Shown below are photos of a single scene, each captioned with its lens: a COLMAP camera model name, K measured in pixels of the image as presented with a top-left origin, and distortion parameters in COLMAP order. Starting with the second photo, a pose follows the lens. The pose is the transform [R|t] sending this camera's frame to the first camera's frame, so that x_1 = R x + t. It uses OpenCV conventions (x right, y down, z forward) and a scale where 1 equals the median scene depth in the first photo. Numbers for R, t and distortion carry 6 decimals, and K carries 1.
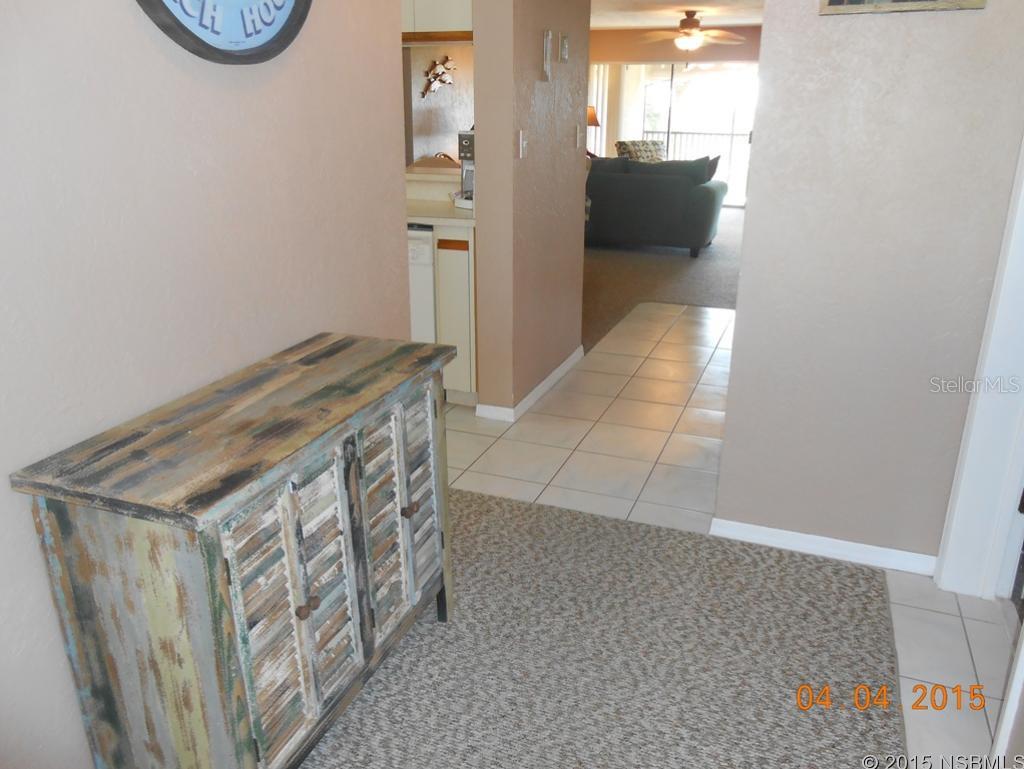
lens RADIAL K [[774.1, 0, 512.0], [0, 774.1, 384.5], [0, 0, 1]] dist [-0.059759, 0.049406]
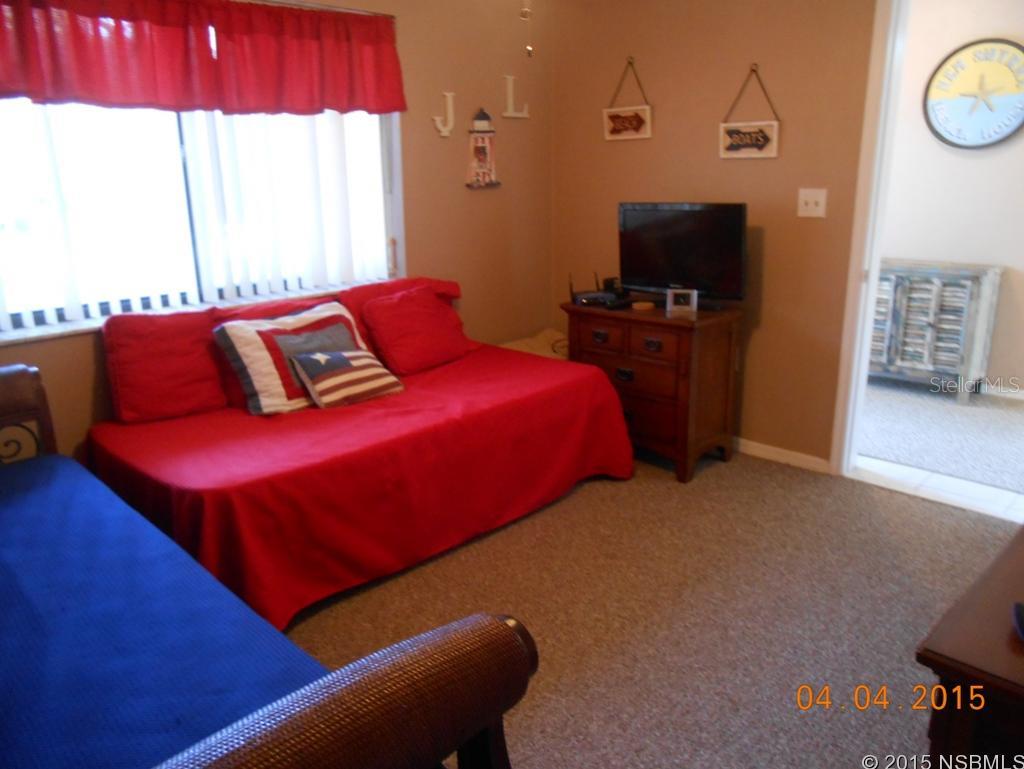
lens RADIAL K [[774.1, 0, 512.0], [0, 774.1, 384.5], [0, 0, 1]] dist [-0.059759, 0.049406]
pose [[-0.408724, 0.256685, -0.875818, 2.861086], [-0.287515, 0.874557, 0.390493, -0.264343], [0.866187, 0.411415, -0.283652, 0.663823]]
